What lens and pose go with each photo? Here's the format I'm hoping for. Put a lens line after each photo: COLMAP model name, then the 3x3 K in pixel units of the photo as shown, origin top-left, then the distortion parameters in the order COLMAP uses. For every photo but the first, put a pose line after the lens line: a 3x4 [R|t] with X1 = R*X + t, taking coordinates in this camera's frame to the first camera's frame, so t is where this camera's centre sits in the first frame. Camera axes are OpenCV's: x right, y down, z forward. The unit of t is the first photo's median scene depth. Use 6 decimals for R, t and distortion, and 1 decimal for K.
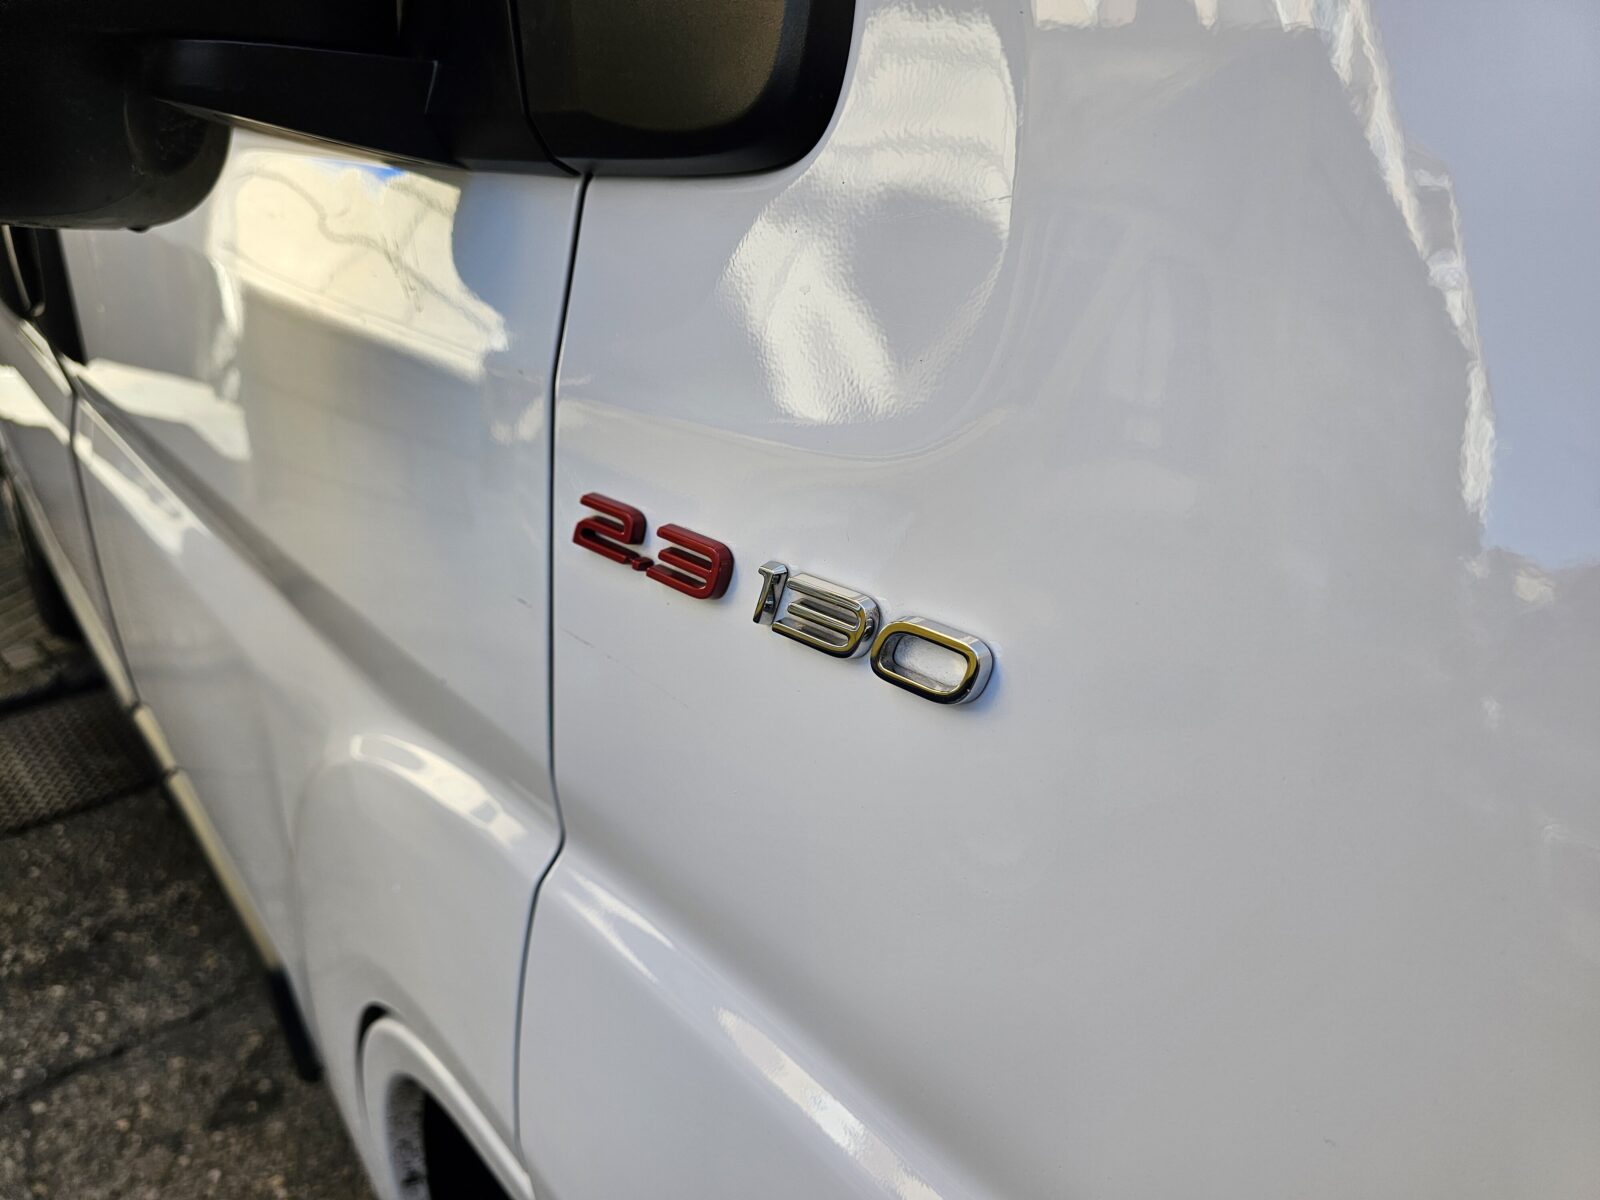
lens RADIAL K [[1085.1, 0, 800.0], [0, 1085.1, 600.0], [0, 0, 1]] dist [0.037496, -0.047747]
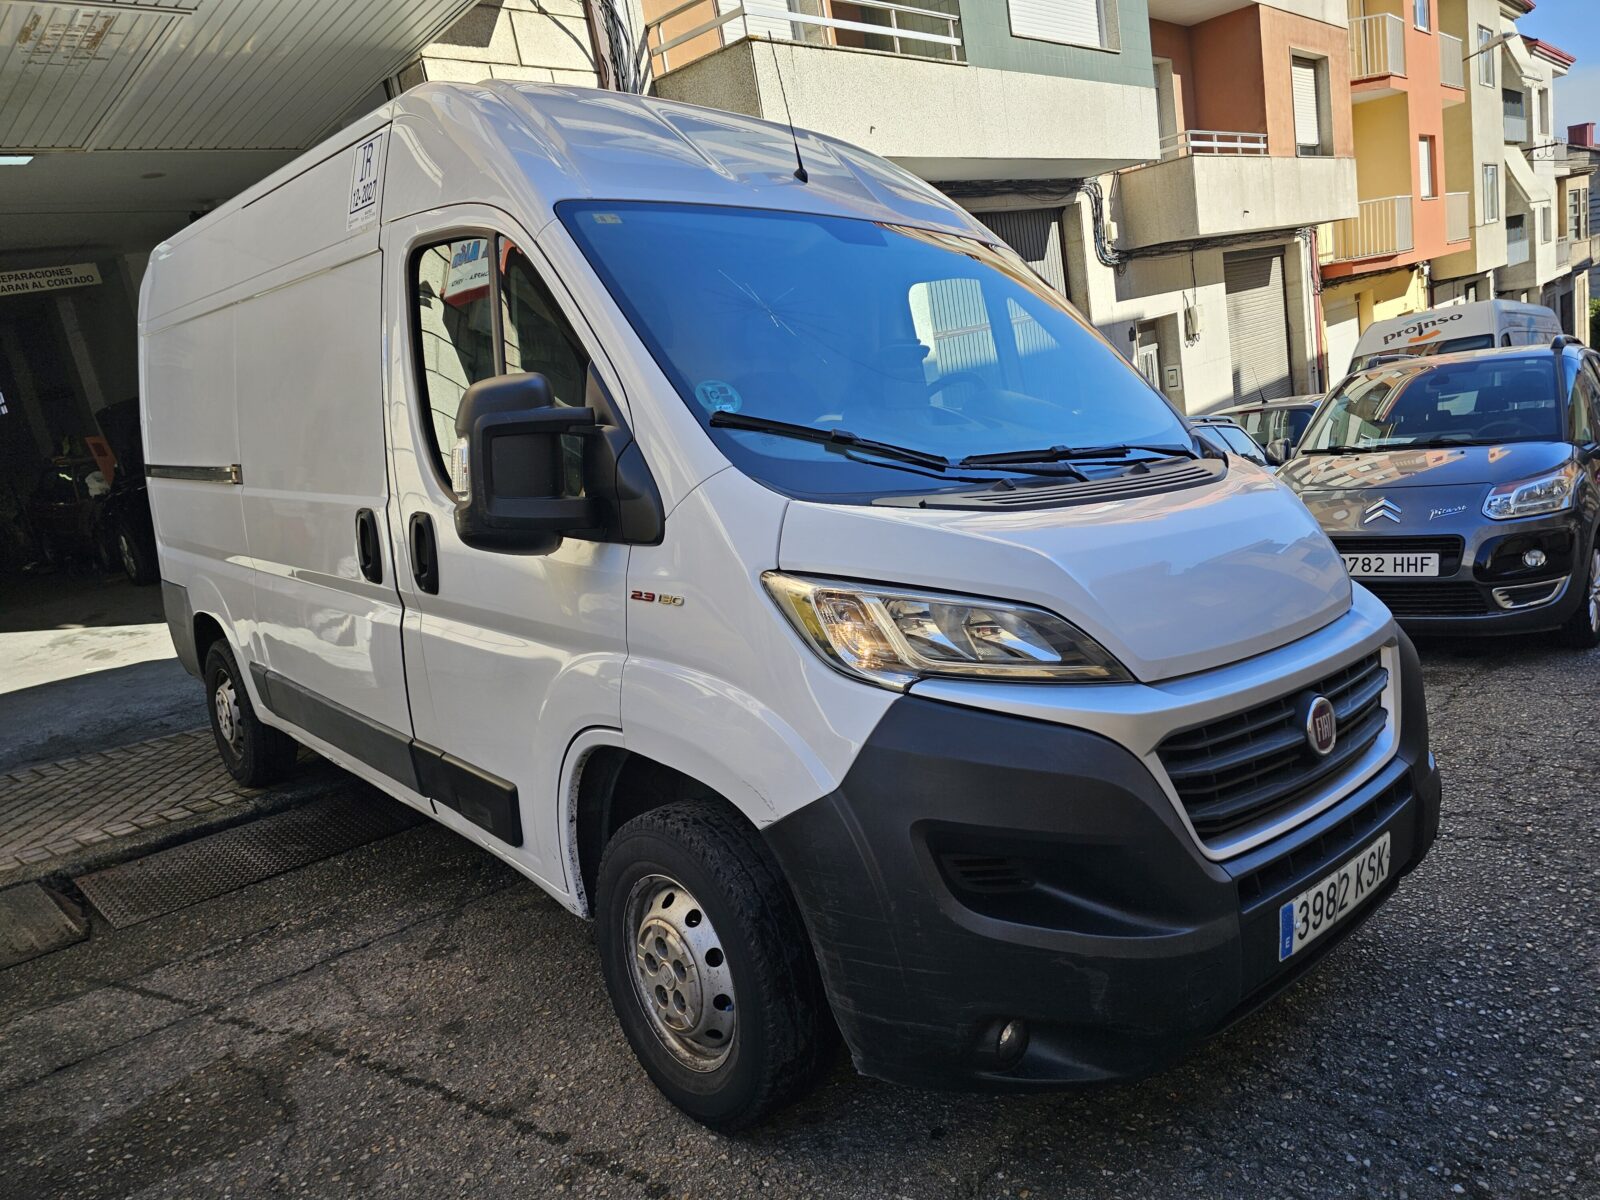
lens RADIAL K [[1085.1, 0, 800.0], [0, 1085.1, 600.0], [0, 0, 1]] dist [0.037496, -0.047747]
pose [[0.996420, -0.064895, 0.054183, 0.458173], [0.075019, 0.974218, -0.212771, 1.446695], [-0.038978, 0.216074, 0.975599, -5.496269]]
